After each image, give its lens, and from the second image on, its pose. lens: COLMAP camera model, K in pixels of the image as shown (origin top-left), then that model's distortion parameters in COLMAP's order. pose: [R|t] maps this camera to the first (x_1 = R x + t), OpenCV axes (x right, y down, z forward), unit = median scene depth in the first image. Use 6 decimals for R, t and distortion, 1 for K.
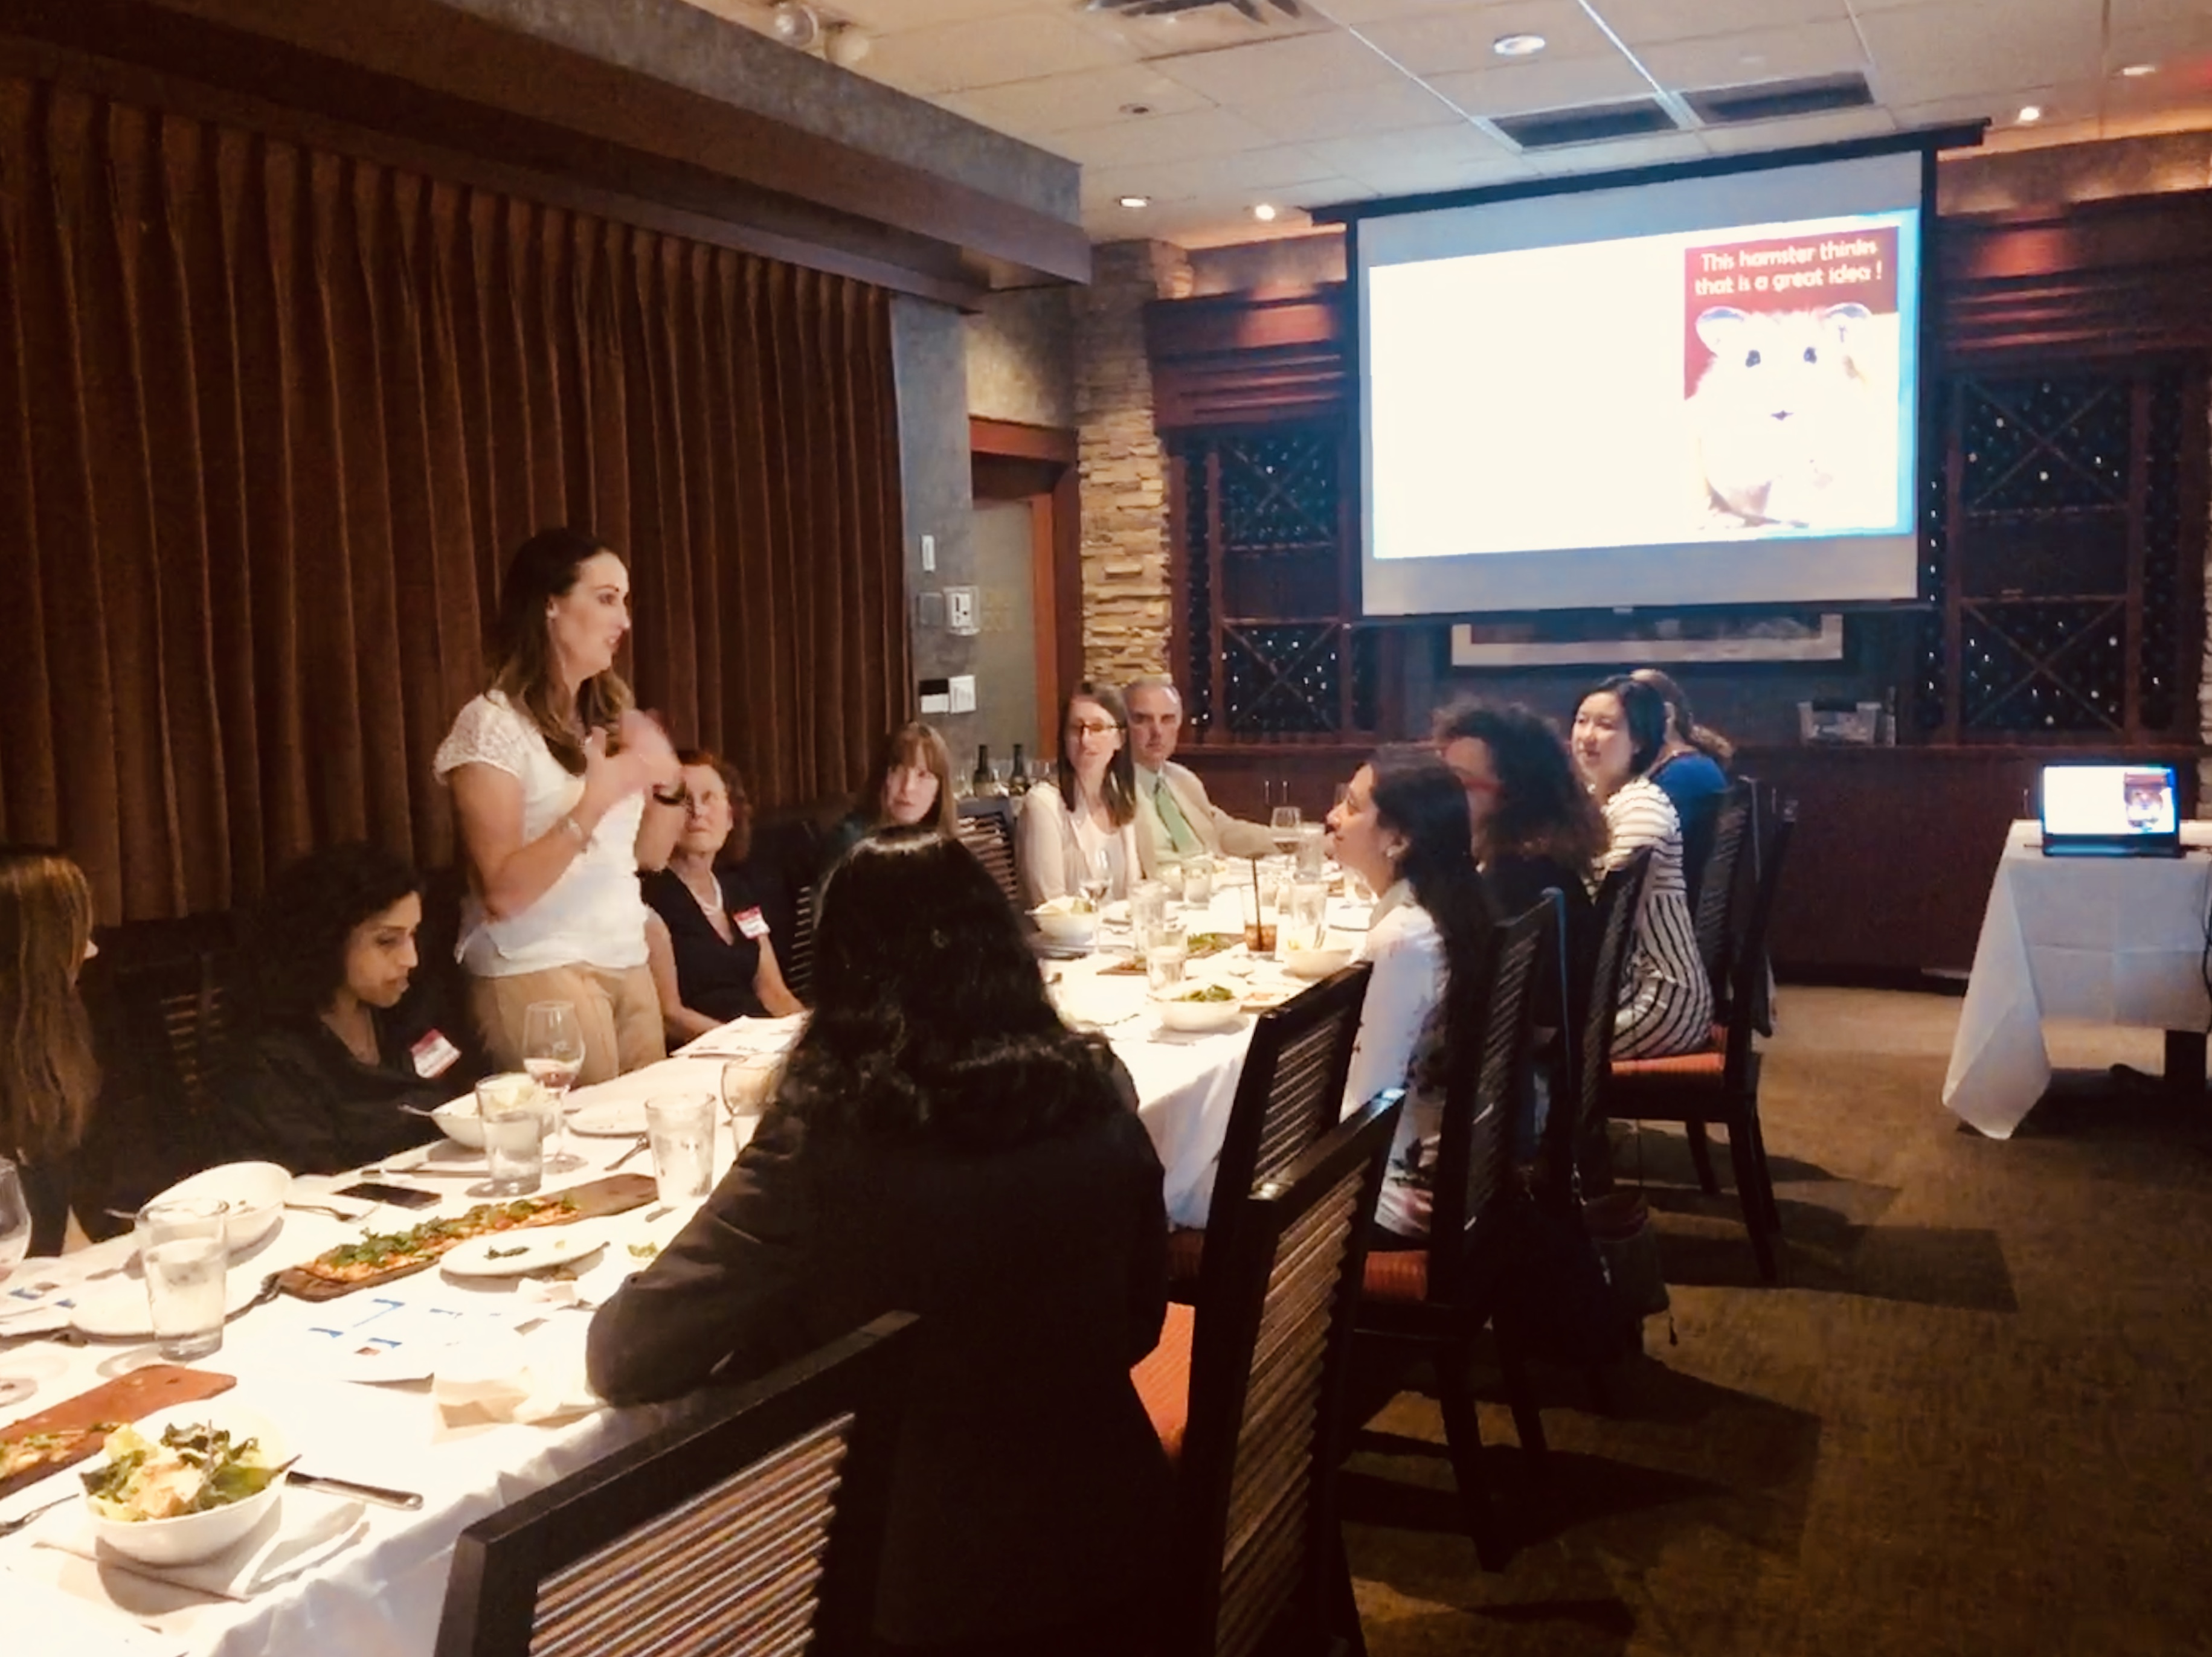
lens RADIAL K [[2036.7, 0, 1106.0], [0, 2036.7, 828.5], [0, 0, 1]] dist [0.099442, -0.207821]
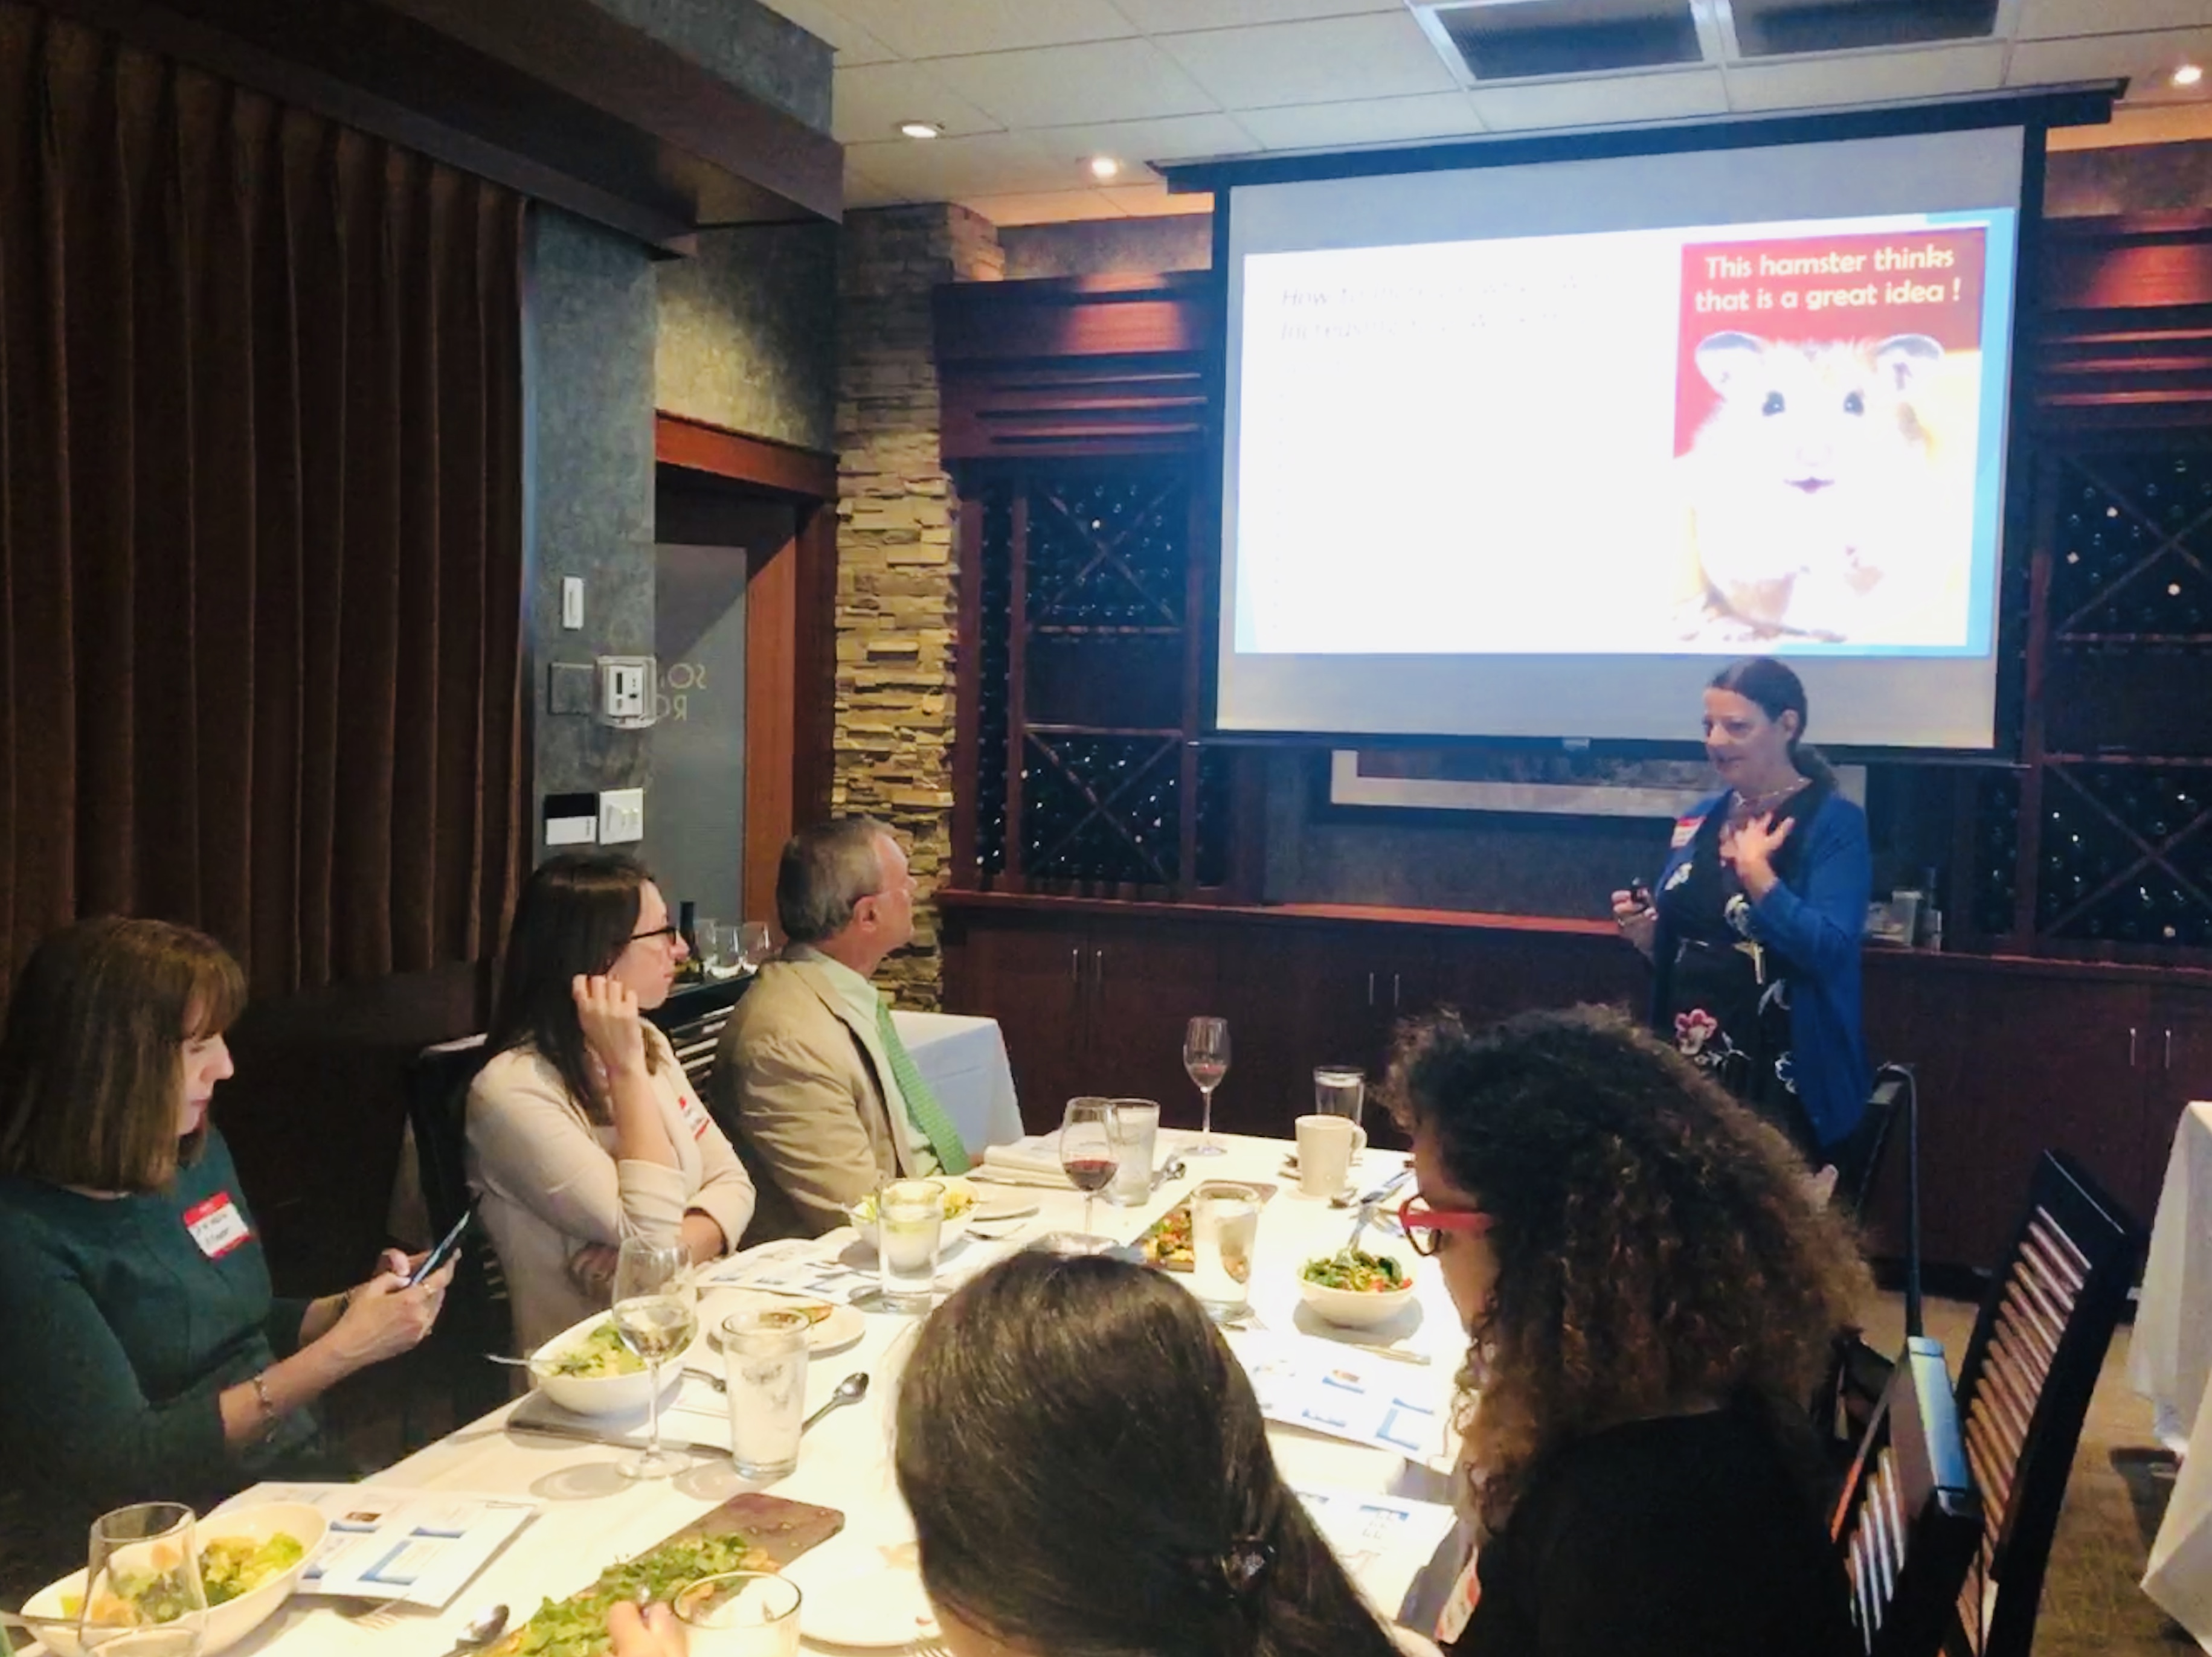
lens RADIAL K [[2036.7, 0, 1106.0], [0, 2036.7, 828.5], [0, 0, 1]] dist [0.099442, -0.207821]
pose [[0.995208, 0.049120, 0.084552, 0.027783], [-0.045321, 0.997900, -0.046283, -0.034076], [-0.086648, 0.042230, 0.995344, 0.285006]]
